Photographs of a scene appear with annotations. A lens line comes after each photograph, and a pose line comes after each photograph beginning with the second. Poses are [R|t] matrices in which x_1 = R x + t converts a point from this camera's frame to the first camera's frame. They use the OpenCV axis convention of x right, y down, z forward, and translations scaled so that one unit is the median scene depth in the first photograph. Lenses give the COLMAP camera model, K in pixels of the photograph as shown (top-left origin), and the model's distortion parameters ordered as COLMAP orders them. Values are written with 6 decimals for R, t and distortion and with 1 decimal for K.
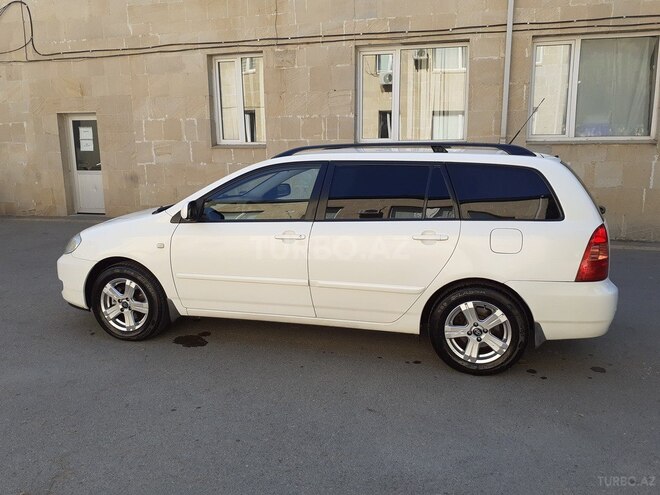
lens RADIAL K [[539.9, 0, 337.4], [0, 539.9, 248.7], [0, 0, 1]] dist [0.005464, -0.010698]
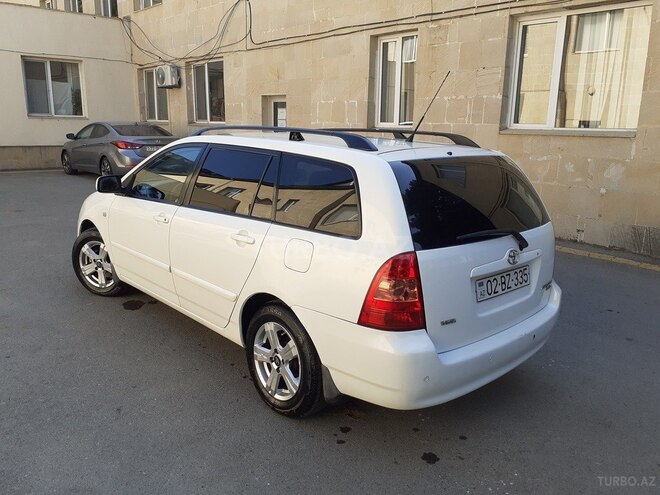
lens RADIAL K [[537.2, 0, 342.9], [0, 537.2, 249.4], [0, 0, 1]] dist [-0.002257, 0.002714]
pose [[0.853589, 0.141983, -0.501224, 0.287018], [-0.125708, 0.989848, 0.066315, -0.031495], [0.505552, 0.006403, 0.862772, 0.134875]]
